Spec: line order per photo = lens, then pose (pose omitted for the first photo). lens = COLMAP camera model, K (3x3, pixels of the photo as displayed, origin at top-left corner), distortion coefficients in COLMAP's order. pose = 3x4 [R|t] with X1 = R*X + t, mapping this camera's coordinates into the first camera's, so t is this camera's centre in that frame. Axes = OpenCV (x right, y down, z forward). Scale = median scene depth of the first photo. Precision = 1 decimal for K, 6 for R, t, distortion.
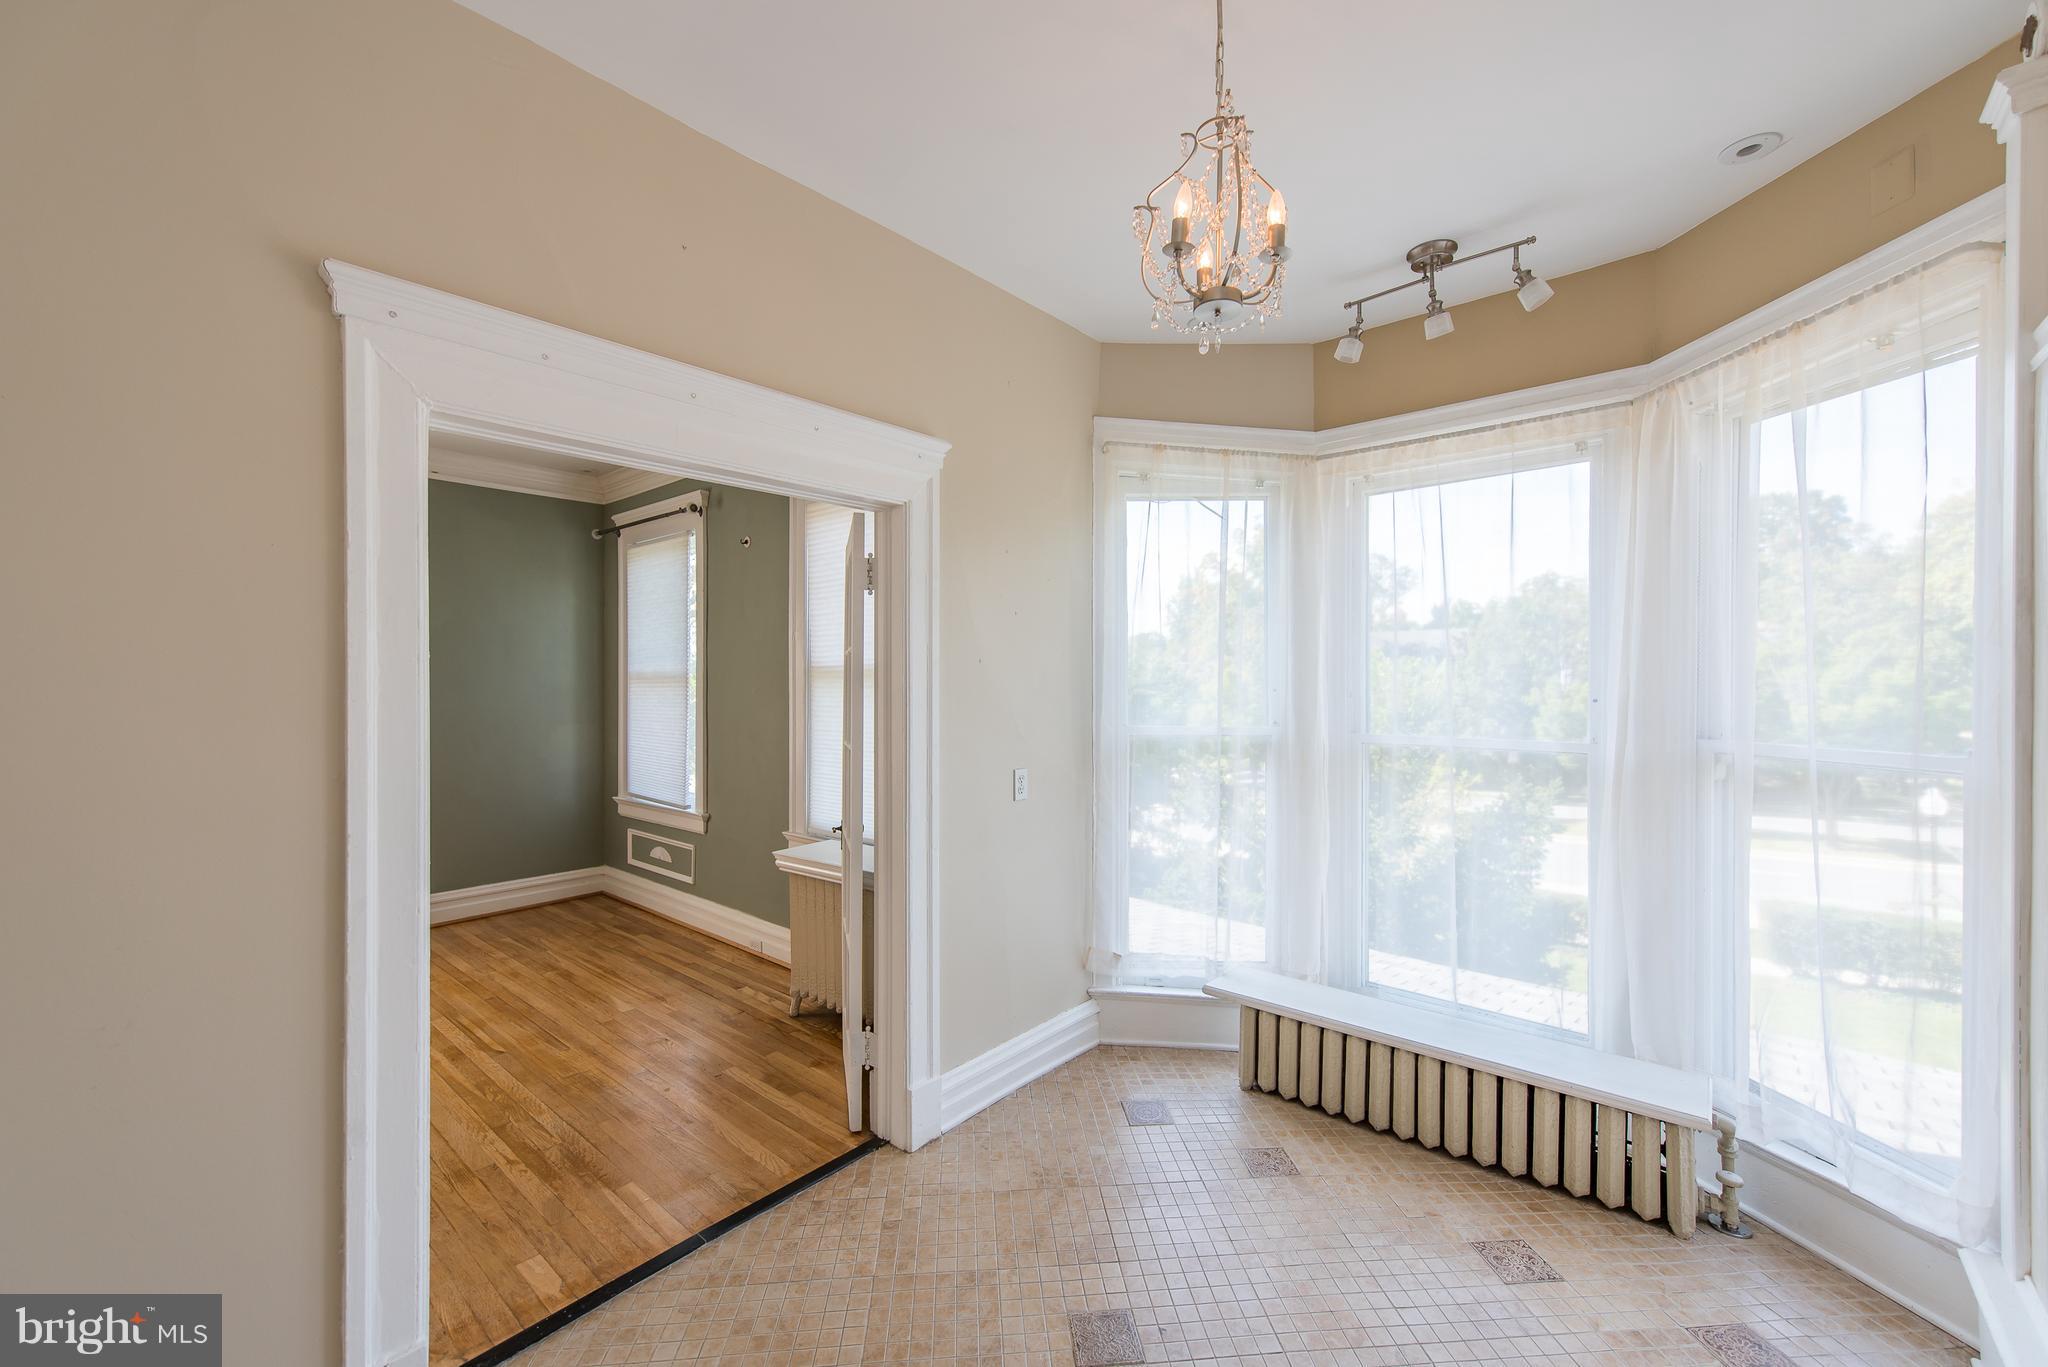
lens RADIAL K [[805.6, 0, 1036.9], [0, 805.6, 690.9], [0, 0, 1]] dist [0.008648, -0.000222]
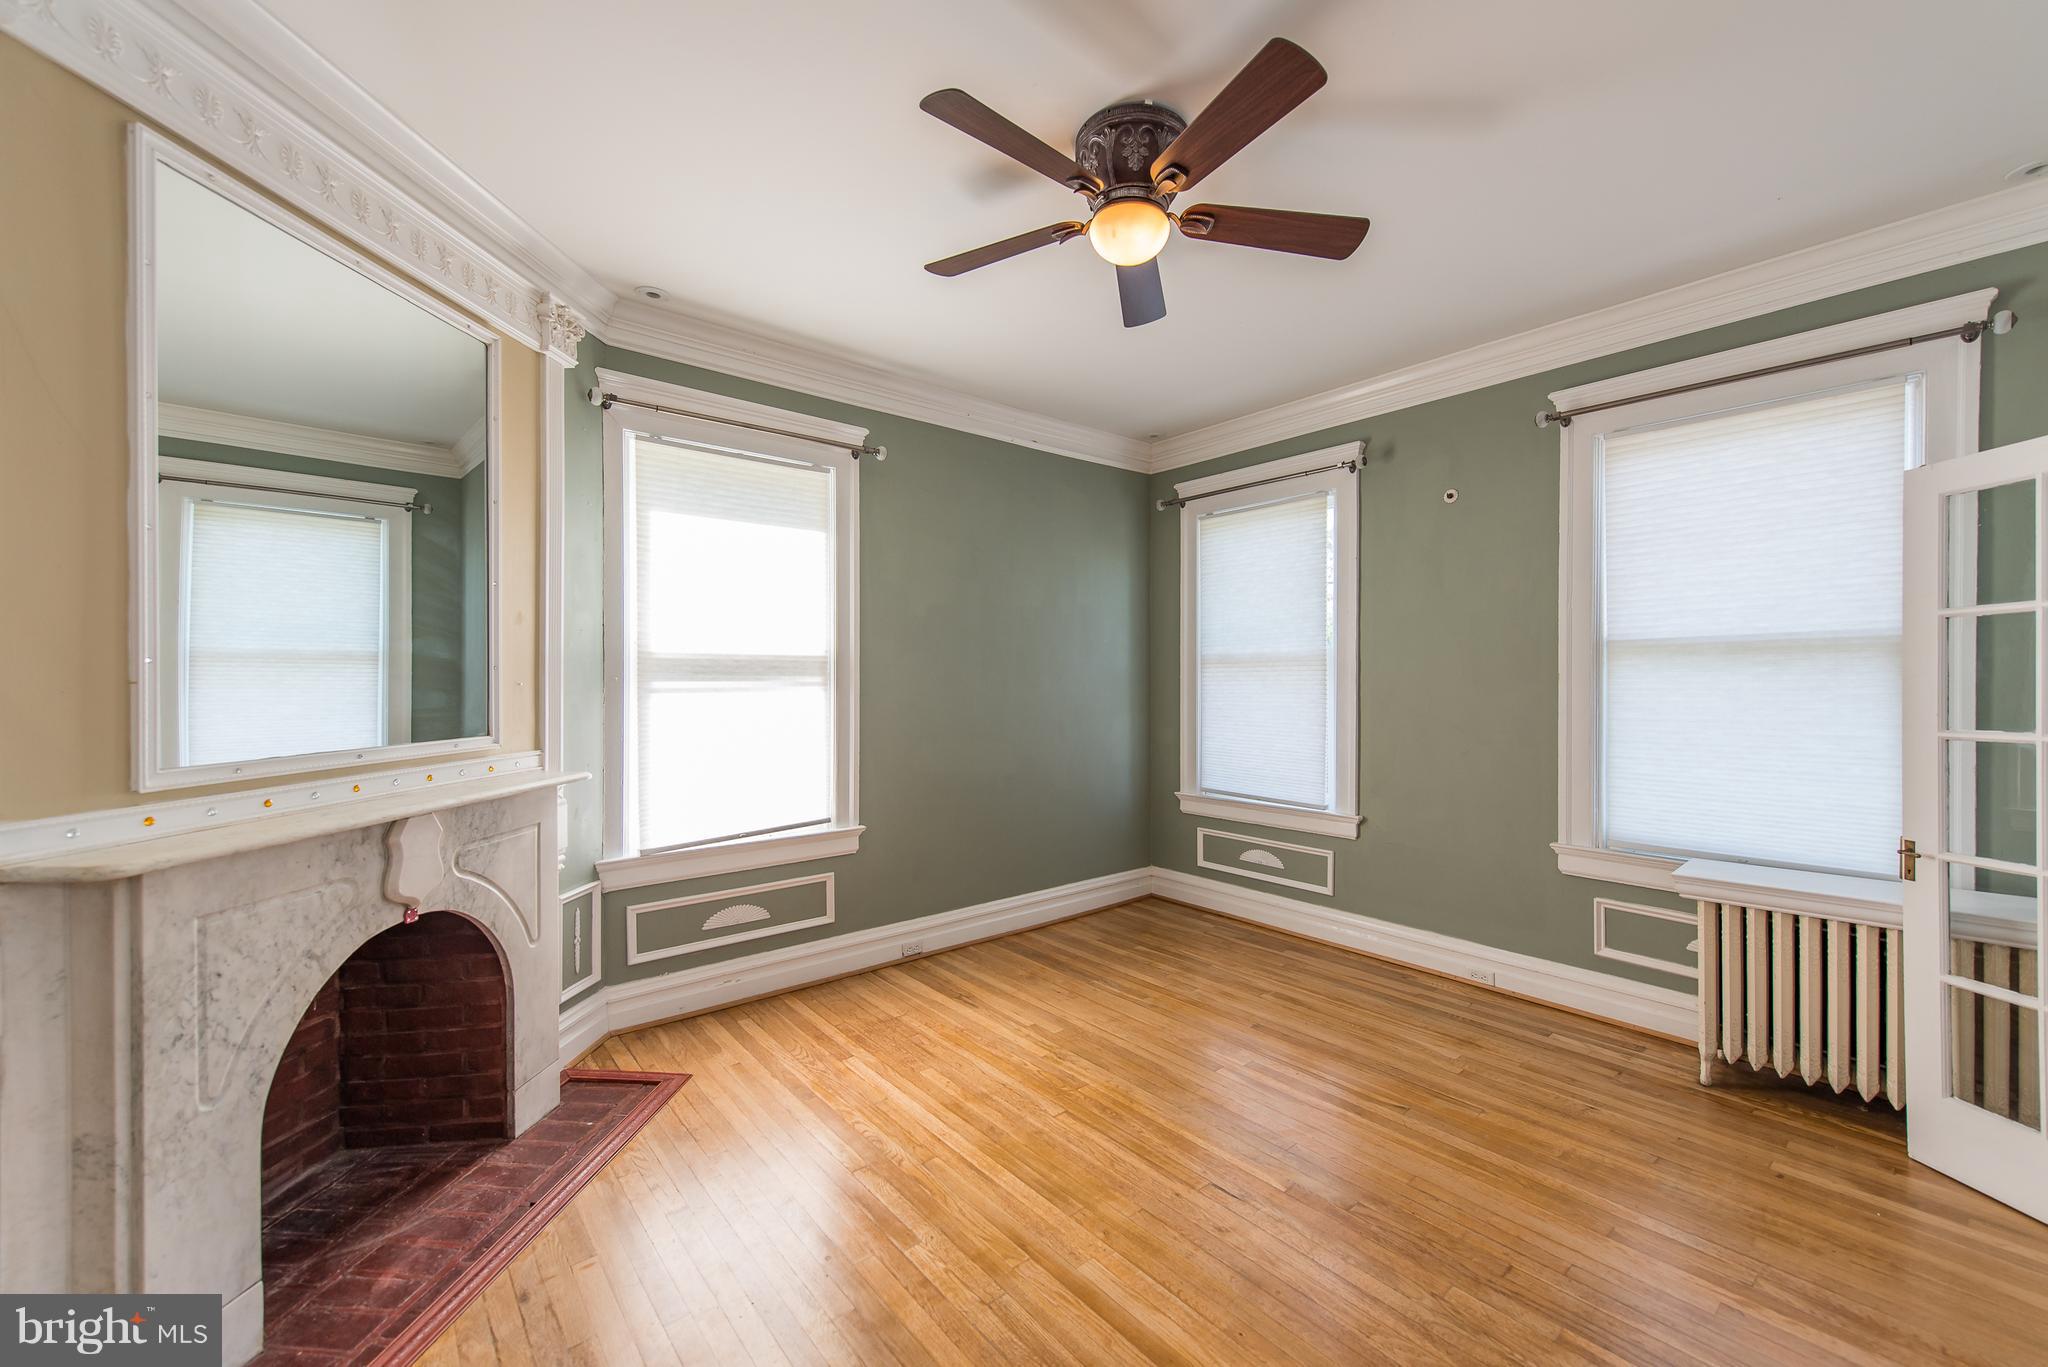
lens RADIAL K [[805.6, 0, 1028.8], [0, 805.6, 683.0], [0, 0, 1]] dist [0.008648, -0.000222]
pose [[0.983775, -0.002690, -0.179388, -0.651962], [0.002485, 0.999996, -0.001369, 0.010470], [0.179391, 0.000901, 0.983778, 0.088931]]
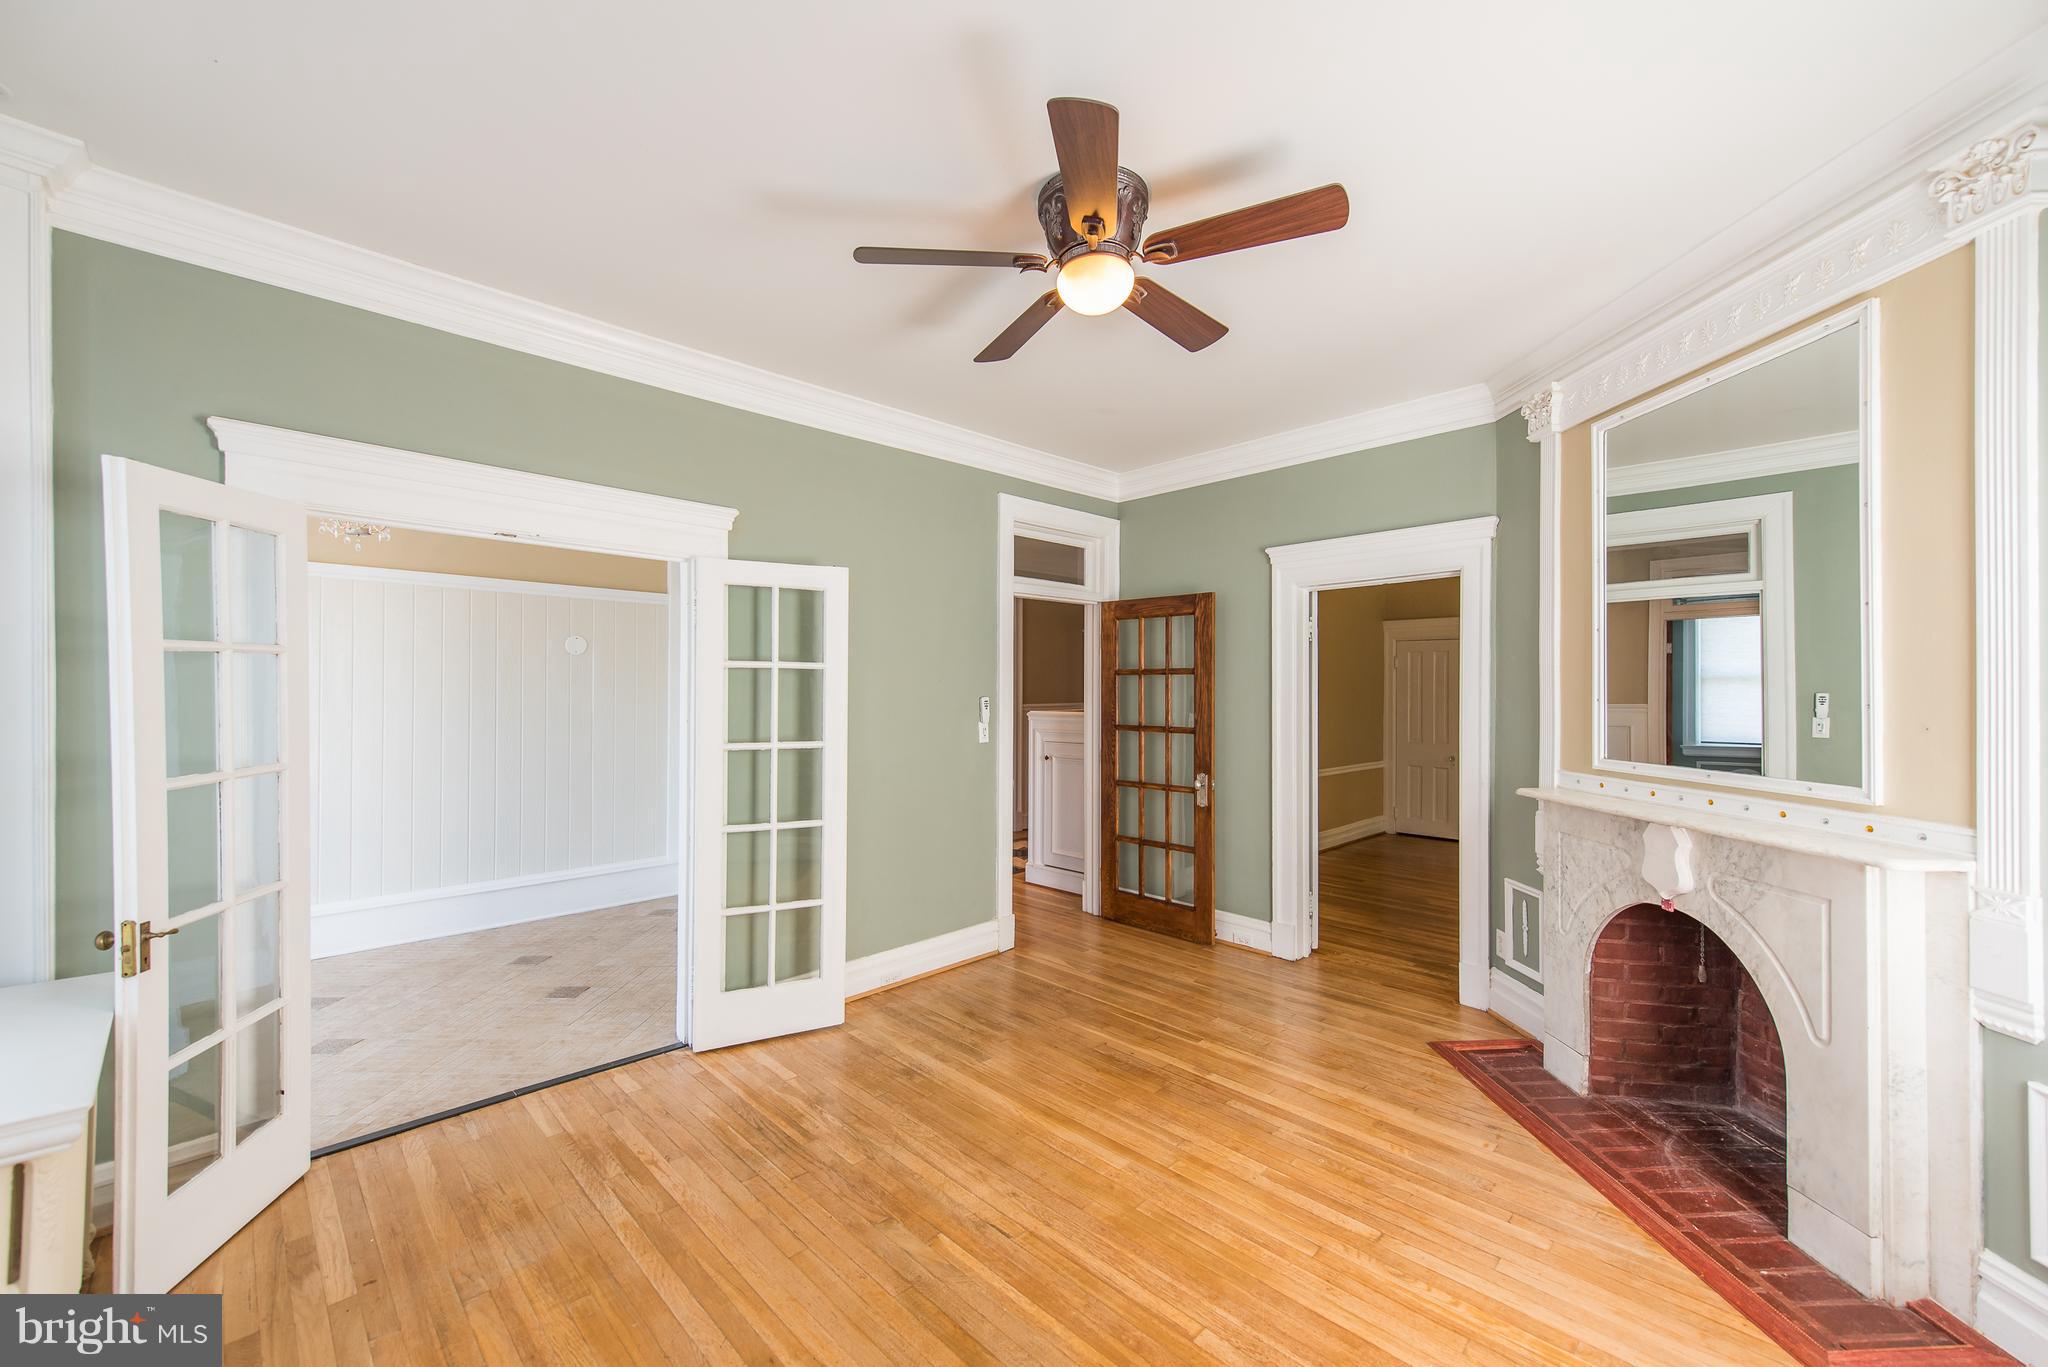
lens RADIAL K [[805.6, 0, 1044.3], [0, 805.6, 687.3], [0, 0, 1]] dist [0.008648, -0.000222]
pose [[-0.997233, -0.003841, 0.074245, -0.686970], [-0.003771, 0.999992, 0.001091, -0.011513], [-0.074249, 0.000808, -0.997239, 1.121066]]
